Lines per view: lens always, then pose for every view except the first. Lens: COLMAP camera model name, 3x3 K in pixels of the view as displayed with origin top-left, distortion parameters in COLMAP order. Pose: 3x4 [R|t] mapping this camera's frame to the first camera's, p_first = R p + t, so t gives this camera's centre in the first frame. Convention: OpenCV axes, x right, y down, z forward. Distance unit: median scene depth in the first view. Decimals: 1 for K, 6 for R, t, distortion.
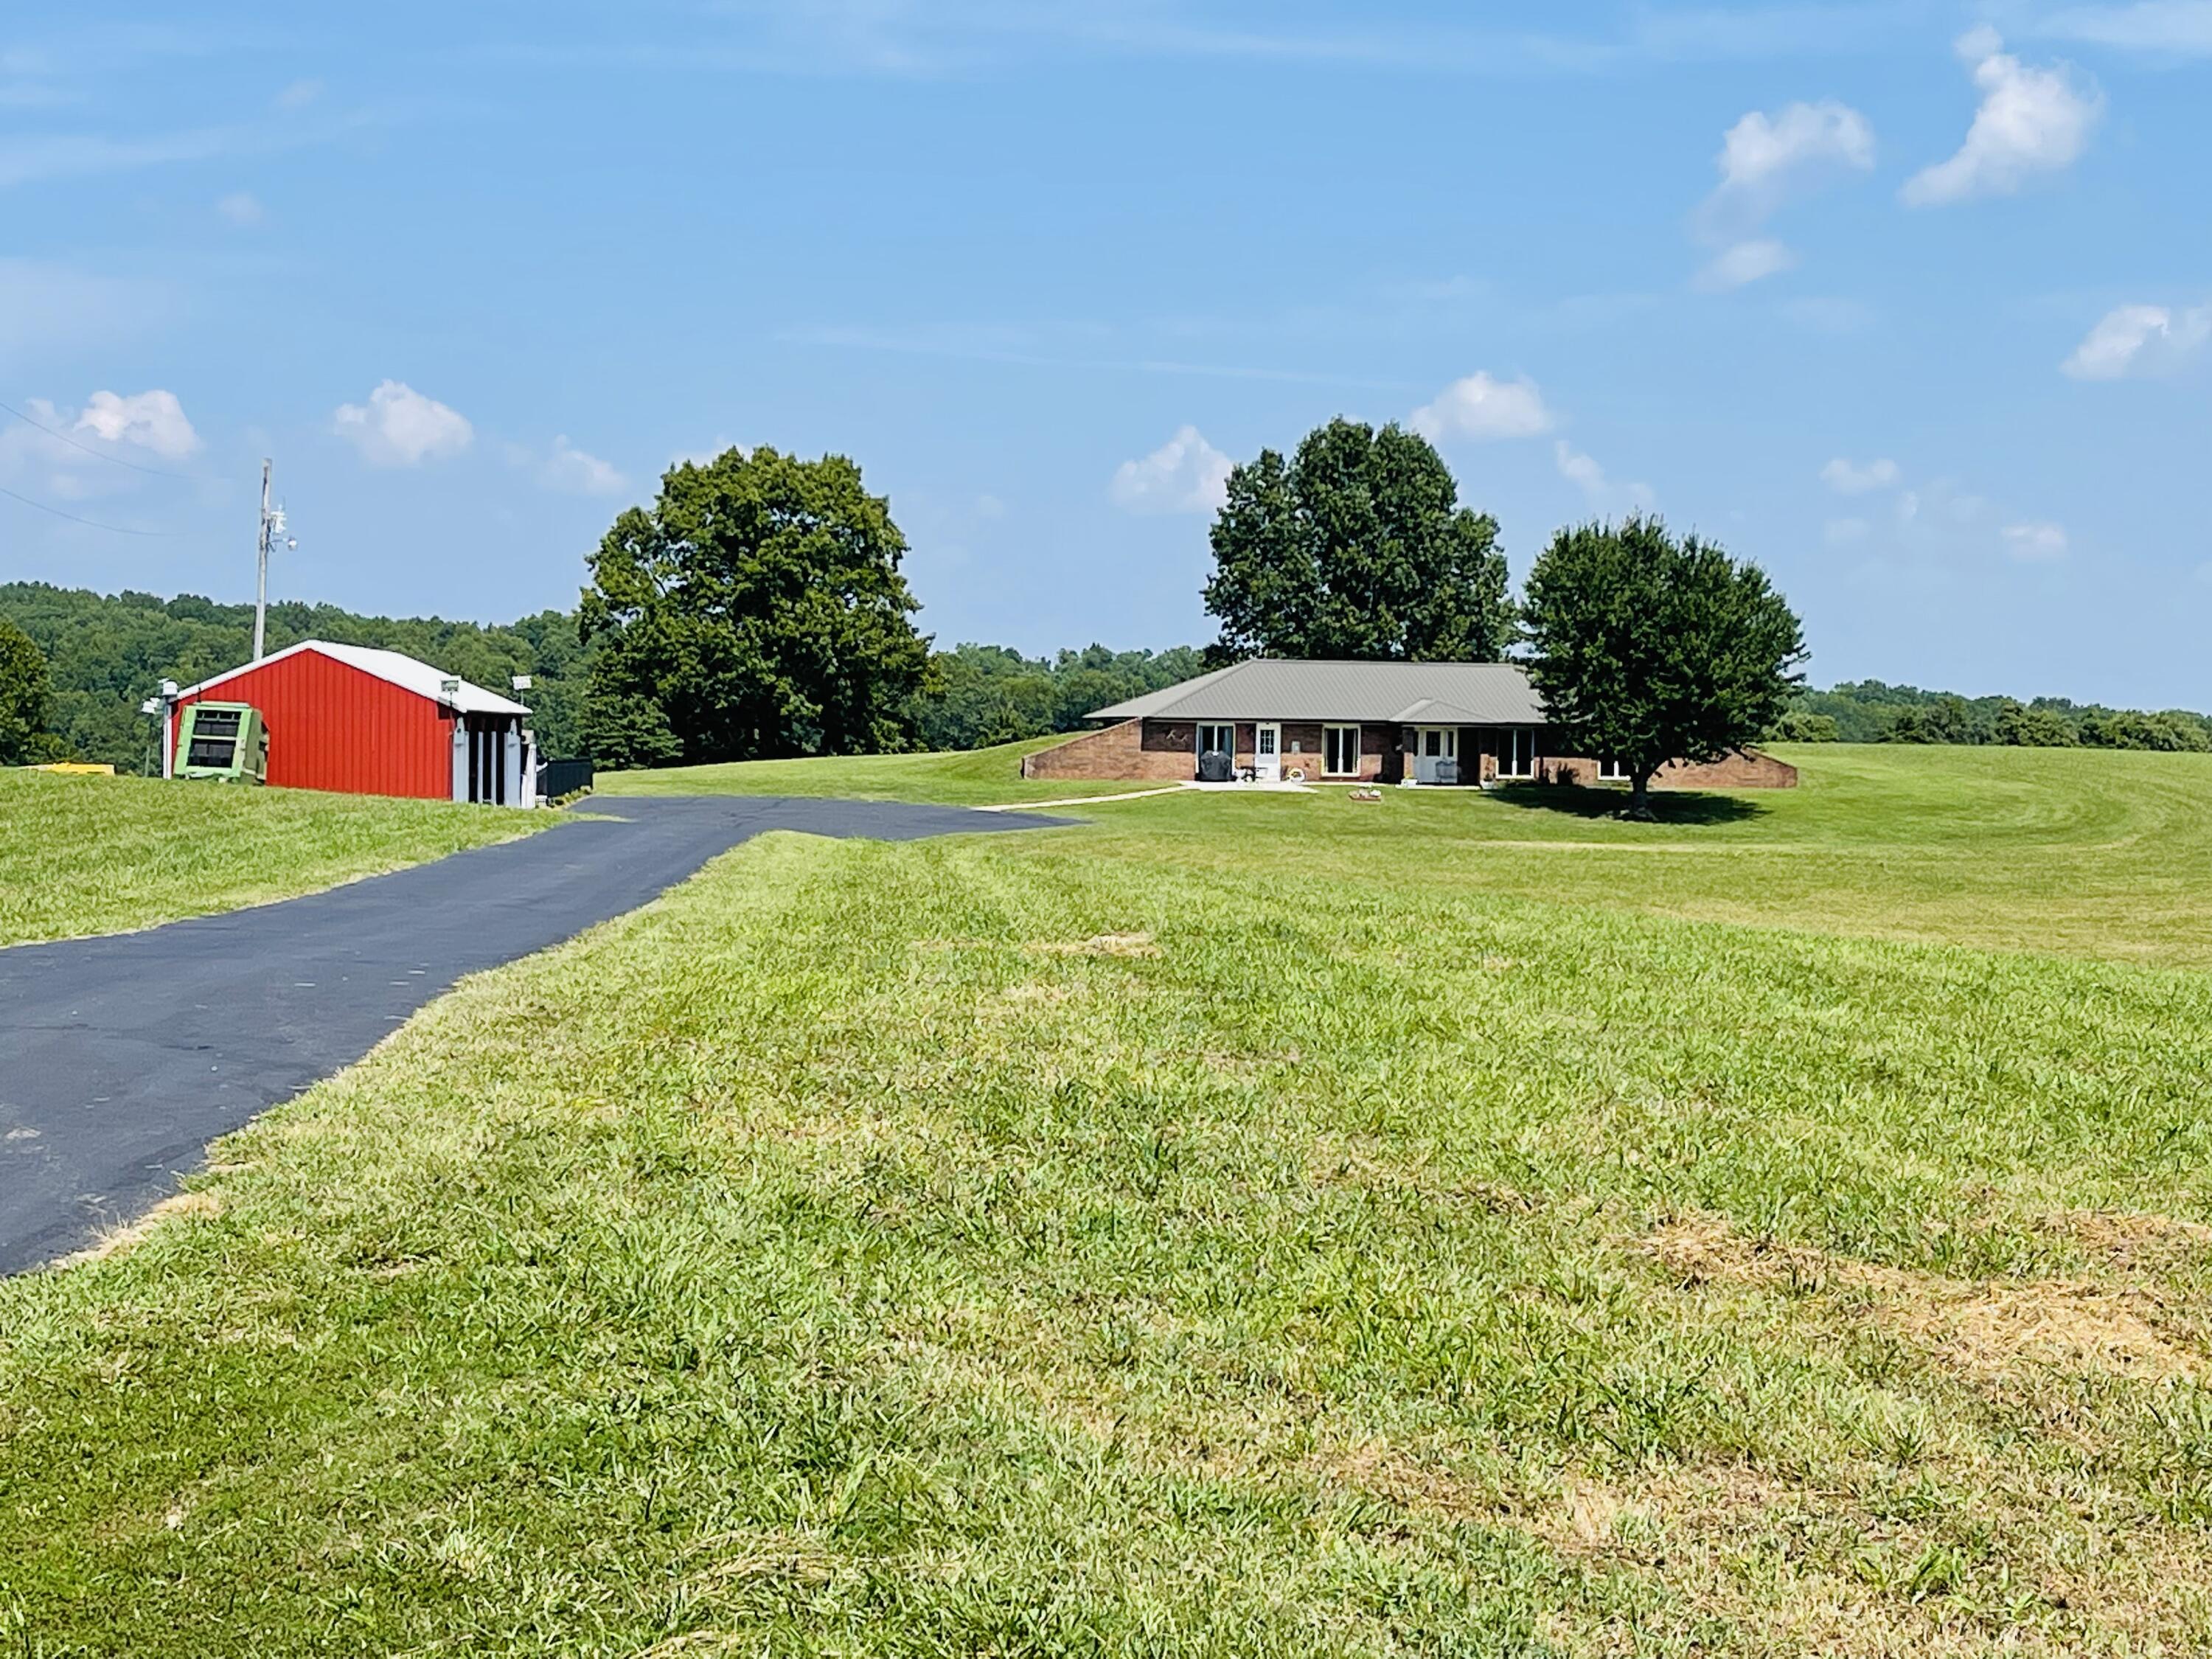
lens RADIAL K [[4111.5, 0, 1145.3], [0, 4111.5, 835.8], [0, 0, 1]] dist [0.094604, 0.000000]
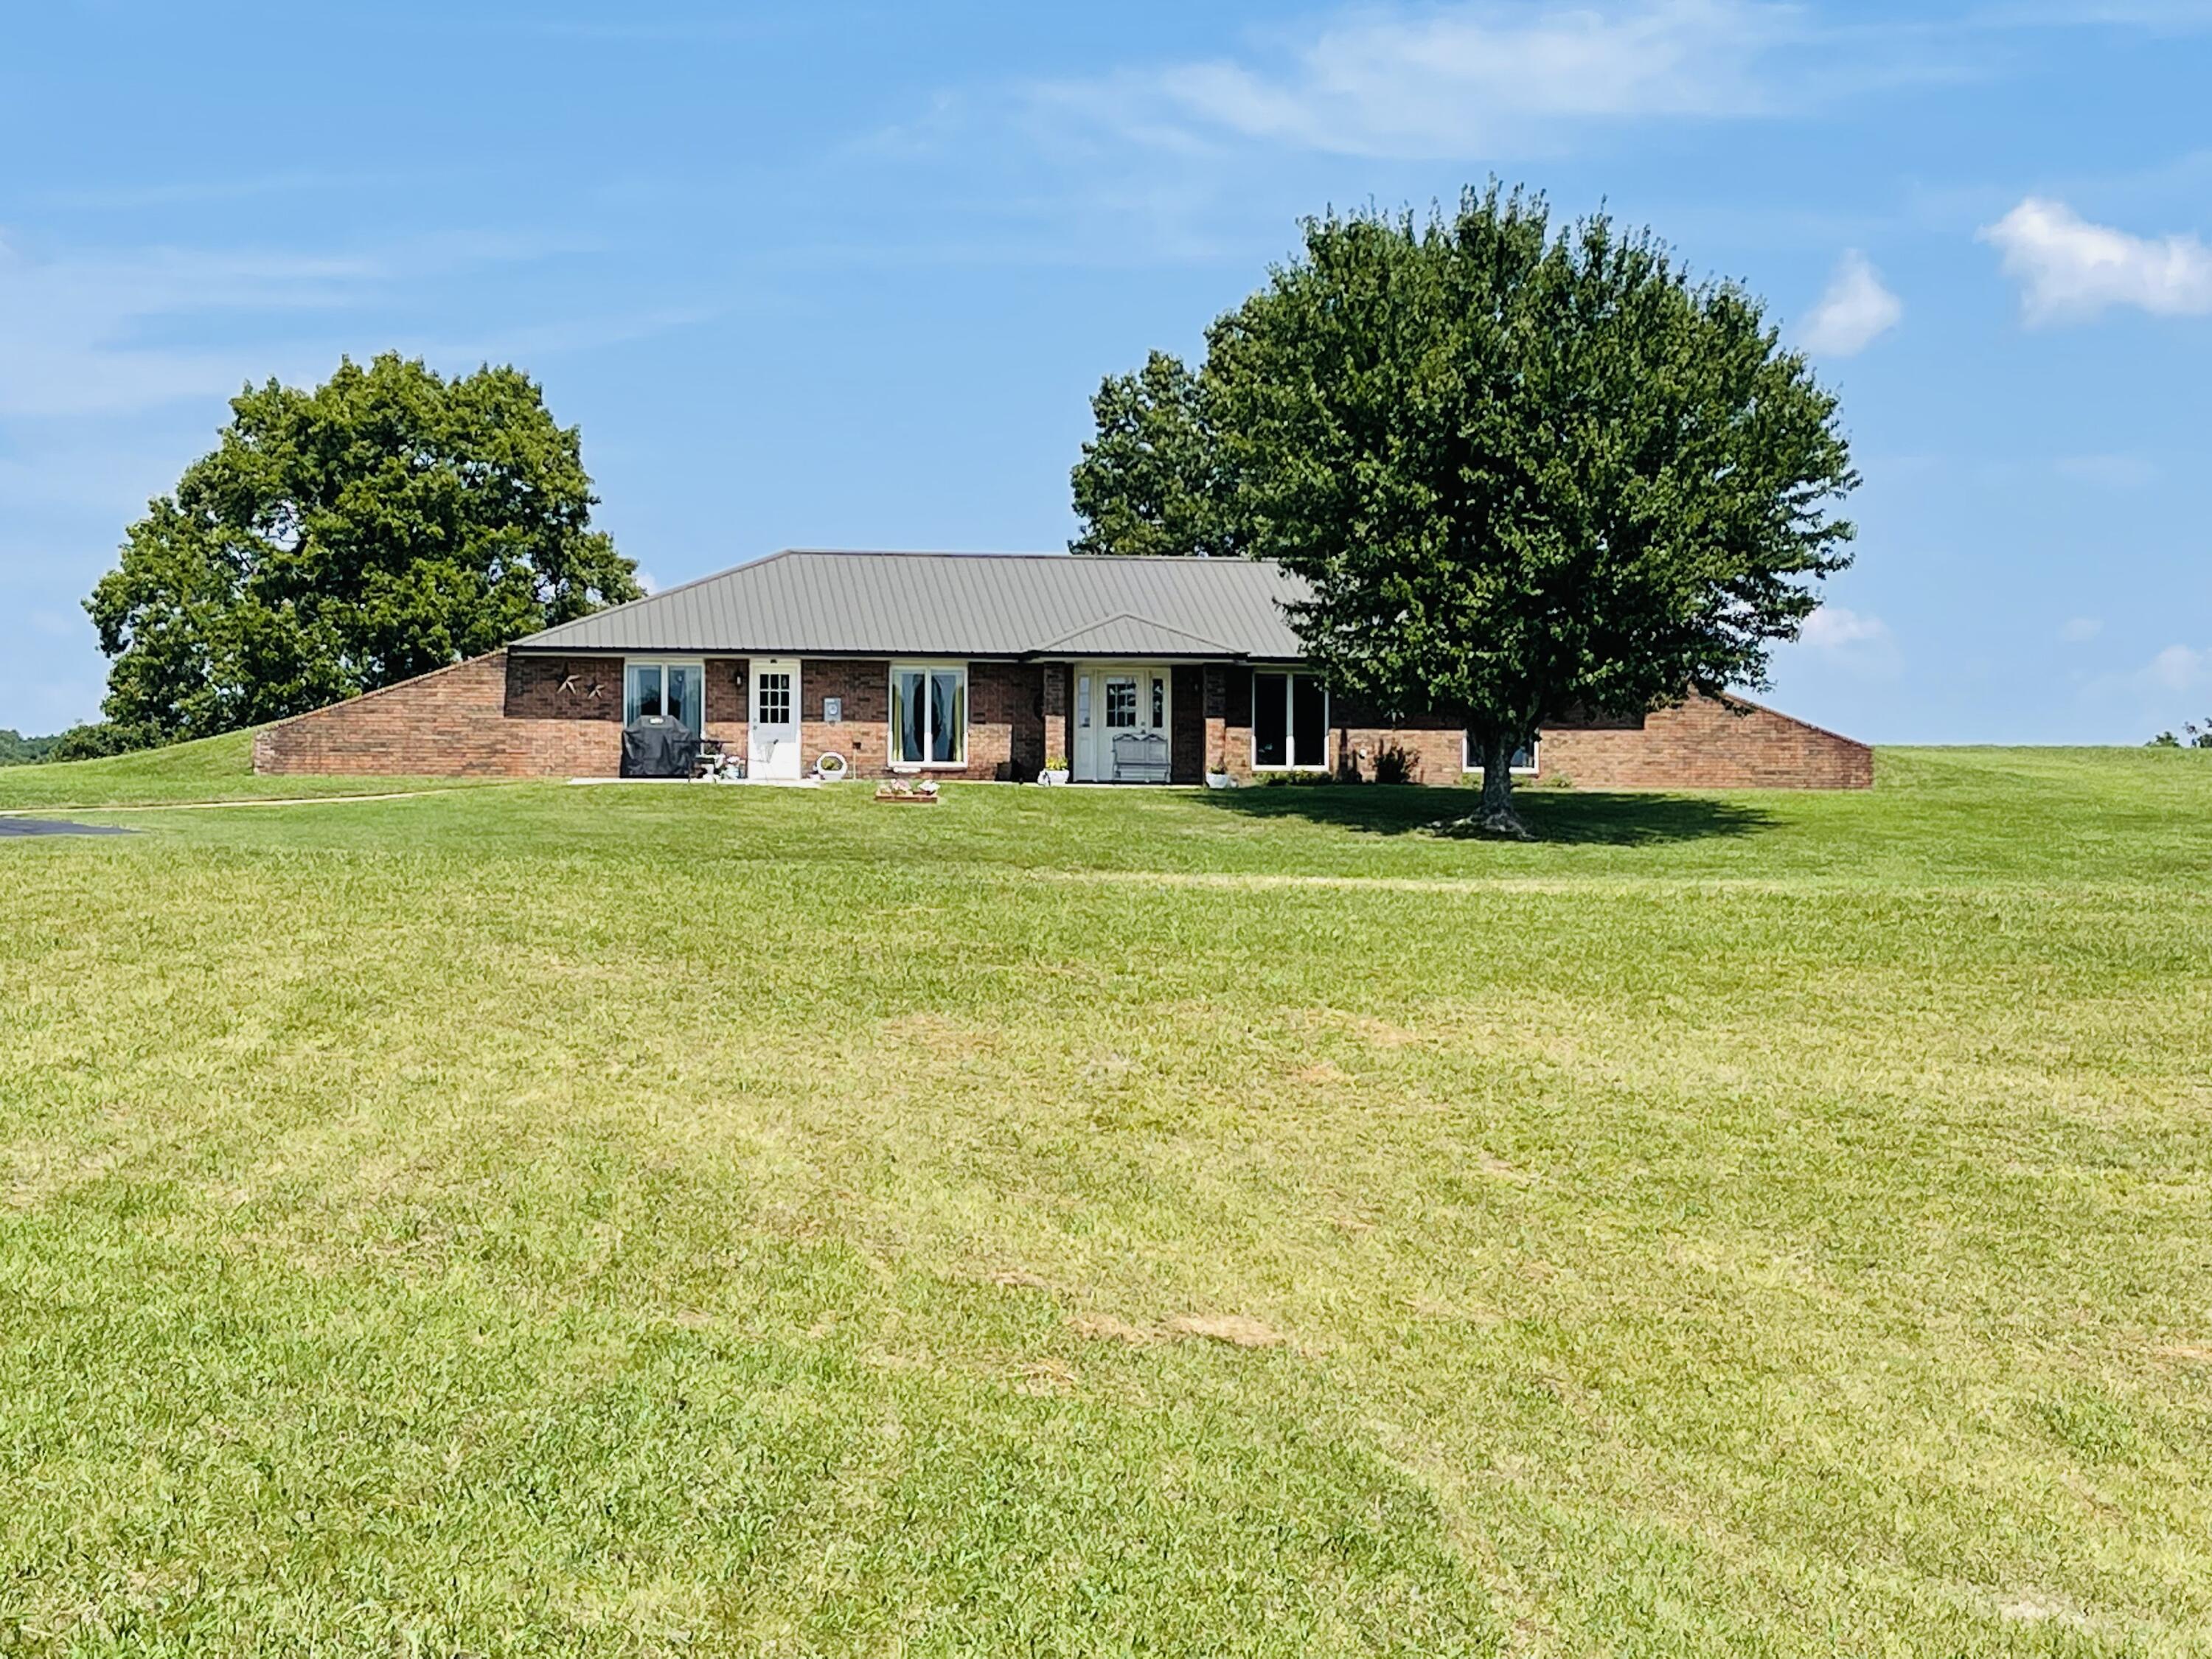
lens RADIAL K [[3977.7, 0, 1119.5], [0, 3977.7, 836.8], [0, 0, 1]] dist [0.008835, 0.000000]
pose [[0.997041, -0.010127, -0.076197, 0.106877], [0.007512, 0.999375, -0.034529, 0.010494], [0.076499, 0.033855, 0.996495, 0.524863]]
